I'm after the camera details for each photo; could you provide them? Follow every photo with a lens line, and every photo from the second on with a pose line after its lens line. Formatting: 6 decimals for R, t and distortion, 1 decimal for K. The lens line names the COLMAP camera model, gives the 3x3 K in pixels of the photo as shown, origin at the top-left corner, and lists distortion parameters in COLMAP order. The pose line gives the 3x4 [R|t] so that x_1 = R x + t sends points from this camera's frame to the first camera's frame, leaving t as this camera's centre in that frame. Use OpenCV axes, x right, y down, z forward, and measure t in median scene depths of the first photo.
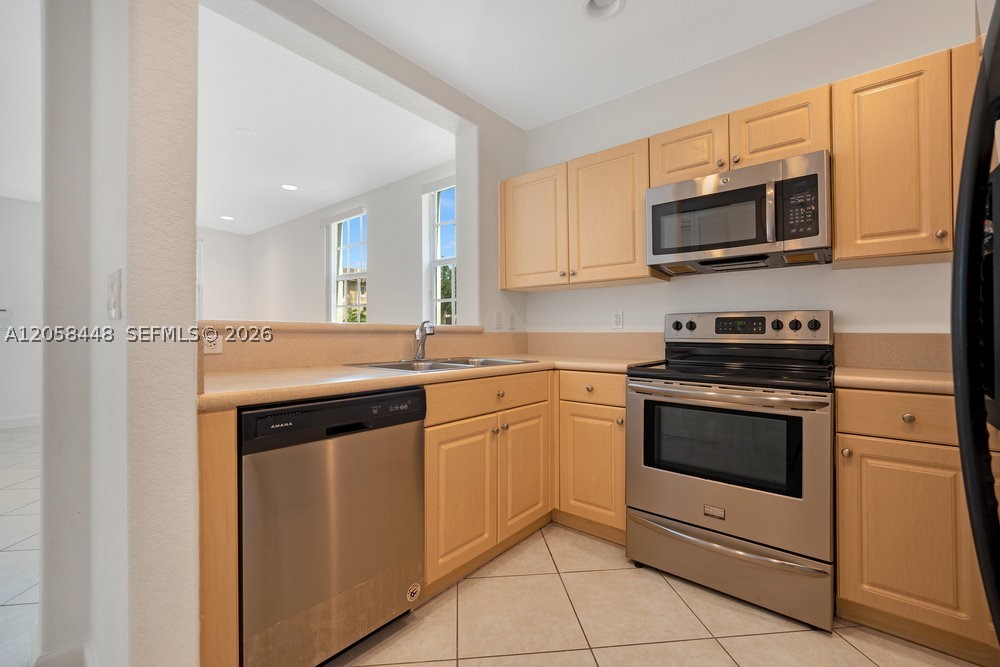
lens RADIAL K [[429.4, 0, 496.2], [0, 429.4, 323.3], [0, 0, 1]] dist [-0.020373, -0.002721]
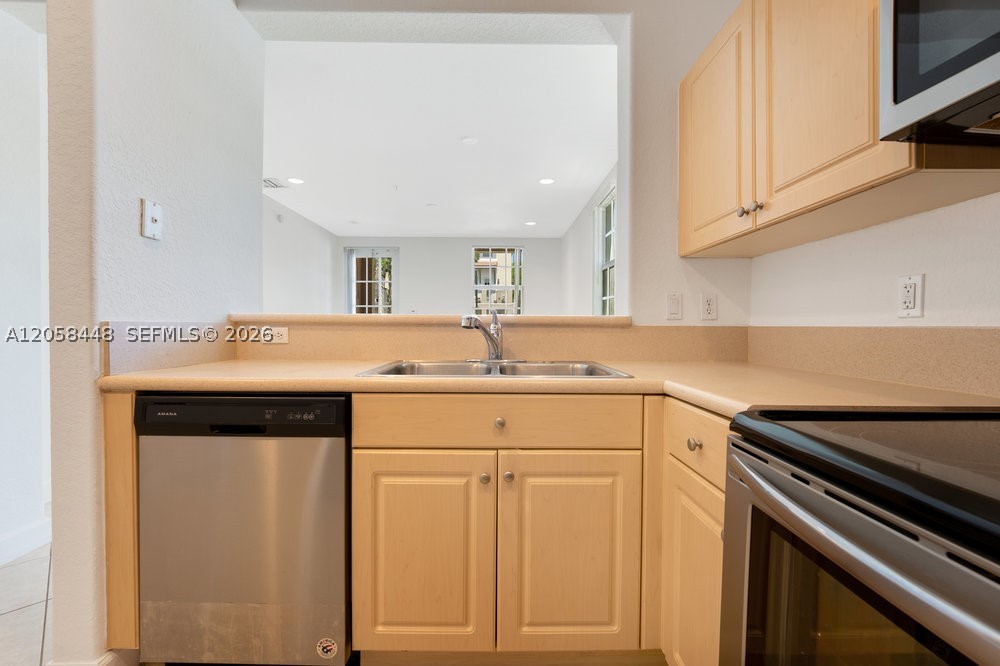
lens RADIAL K [[429.4, 0, 489.2], [0, 429.4, 331.2], [0, 0, 1]] dist [-0.020373, -0.002721]
pose [[0.638365, 0.009040, -0.769680, 0.501655], [0.013793, 0.999636, 0.023180, 0.017292], [0.769610, -0.025413, 0.638009, 0.613344]]
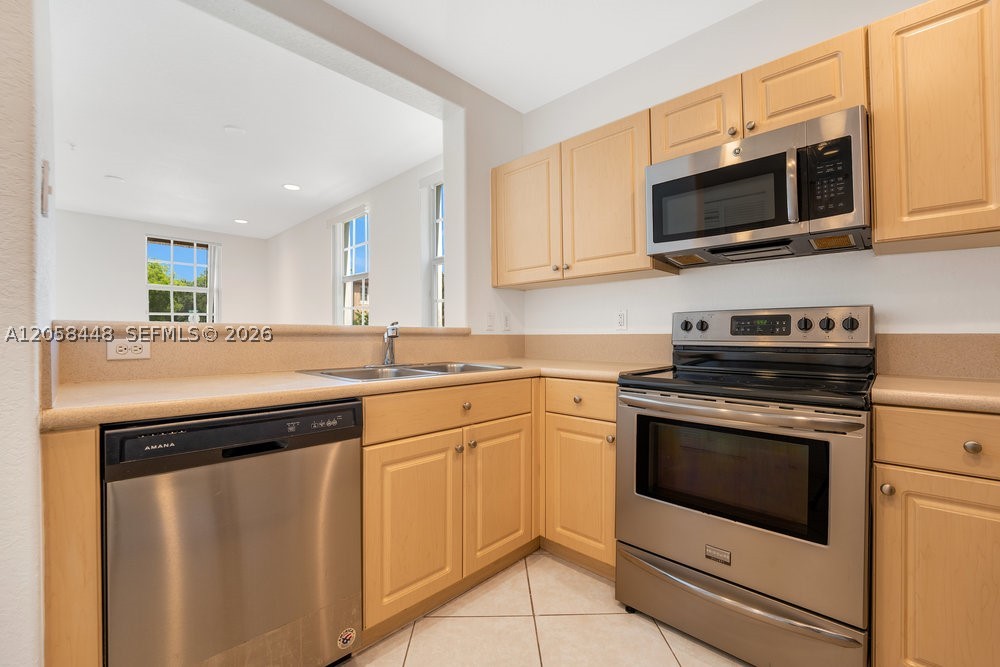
lens RADIAL K [[429.4, 0, 498.9], [0, 429.4, 326.1], [0, 0, 1]] dist [-0.020373, -0.002721]
pose [[0.997136, -0.004264, -0.075513, 0.146423], [0.004384, 0.999989, 0.001430, 0.003112], [0.075506, -0.001757, 0.997144, 0.146457]]
